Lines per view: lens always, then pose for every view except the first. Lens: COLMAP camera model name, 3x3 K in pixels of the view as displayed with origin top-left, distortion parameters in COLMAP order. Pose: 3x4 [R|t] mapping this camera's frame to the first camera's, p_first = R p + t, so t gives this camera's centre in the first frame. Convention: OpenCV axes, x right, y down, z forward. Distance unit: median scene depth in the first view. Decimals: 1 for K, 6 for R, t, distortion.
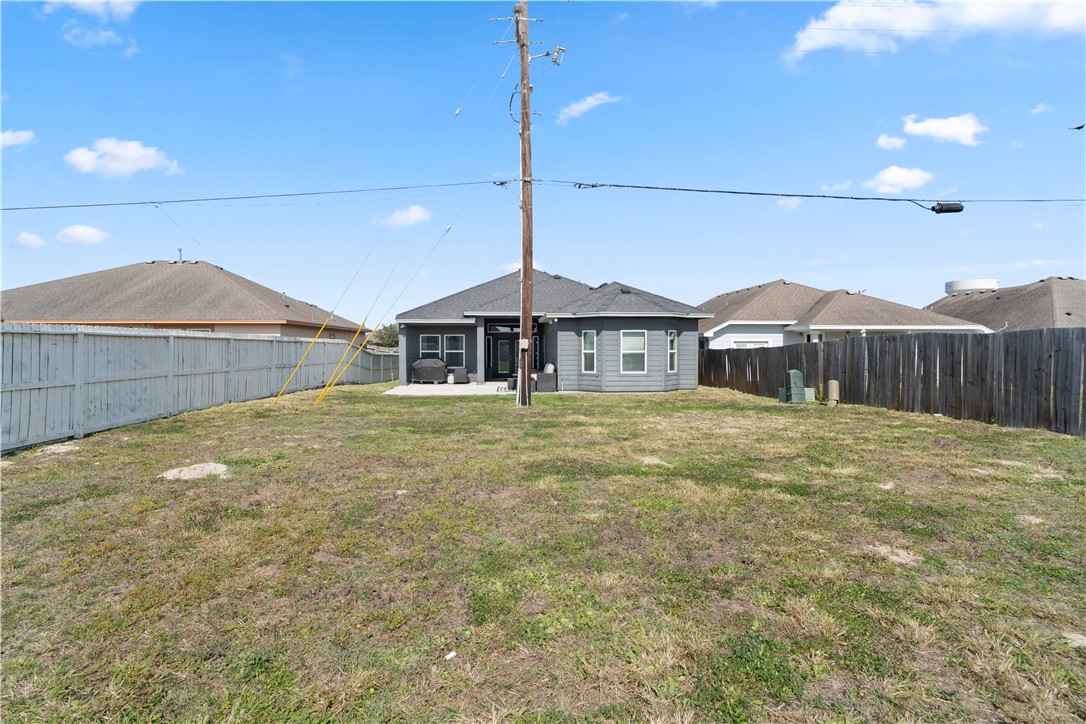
lens RADIAL K [[569.5, 0, 544.4], [0, 569.5, 343.9], [0, 0, 1]] dist [0.000530, 0.000522]
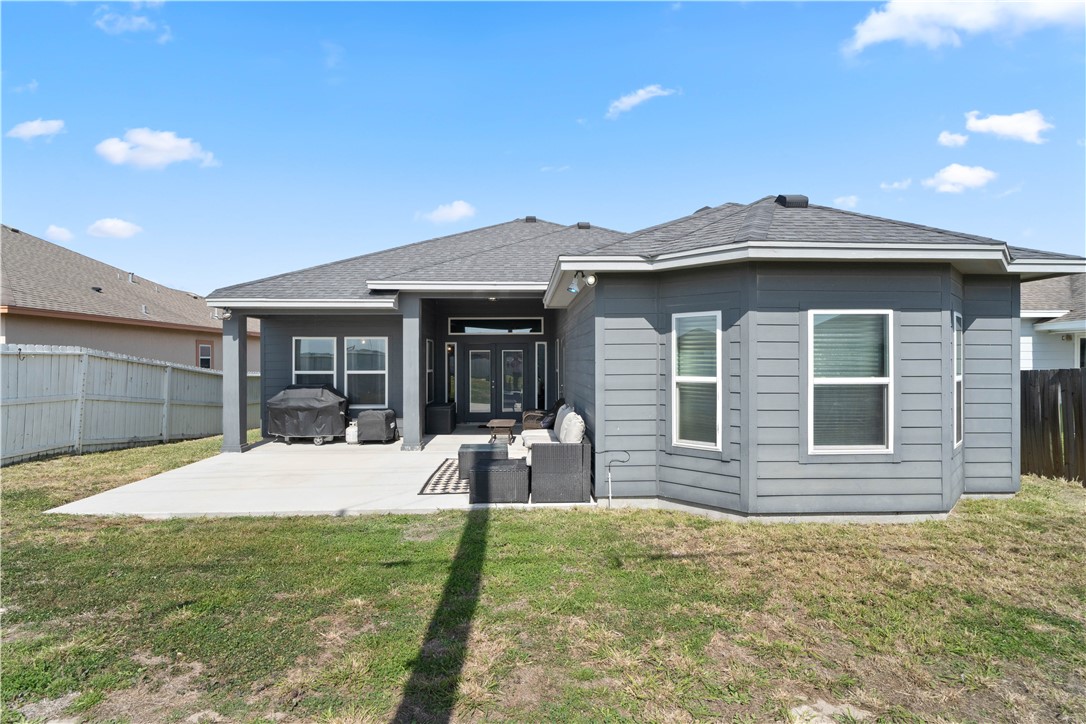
lens RADIAL K [[569.5, 0, 544.4], [0, 569.5, 343.9], [0, 0, 1]] dist [0.000530, 0.000522]
pose [[0.999292, -0.000836, -0.037615, 0.006046], [-0.000108, 0.999685, -0.025088, 0.001713], [0.037624, 0.025075, 0.998977, 0.661444]]
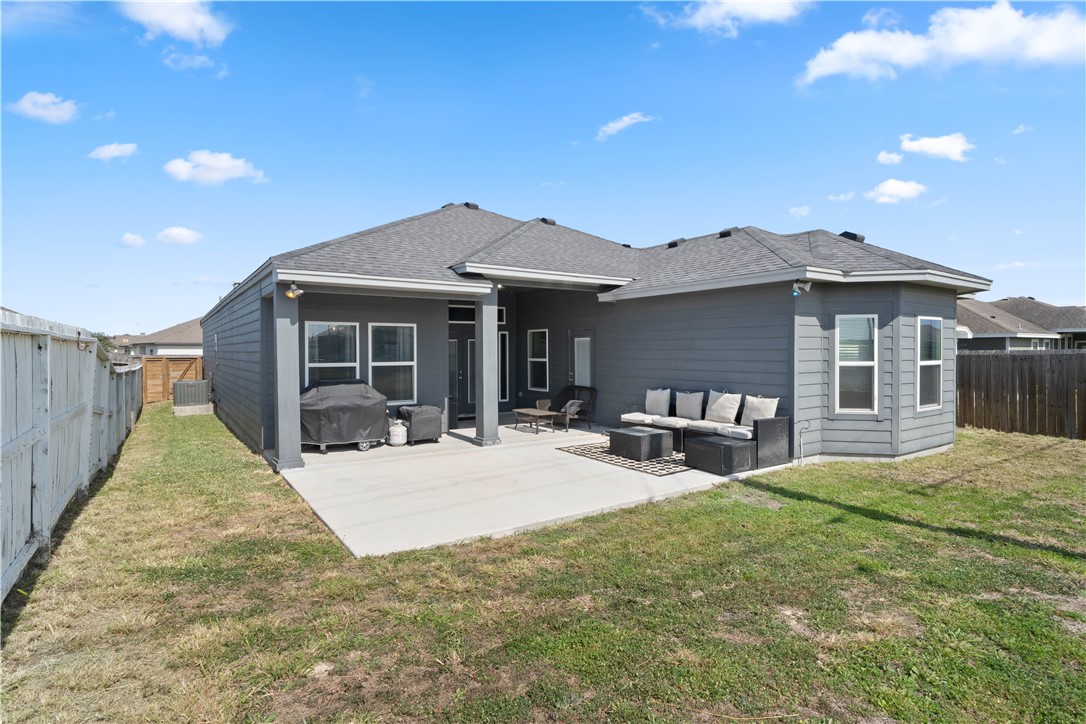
lens RADIAL K [[569.5, 0, 544.4], [0, 569.5, 343.9], [0, 0, 1]] dist [0.000530, 0.000522]
pose [[0.856487, 0.004818, 0.516147, -0.336792], [-0.001315, 0.999974, -0.007153, 0.001751], [-0.516167, 0.005447, 0.856470, 0.729585]]
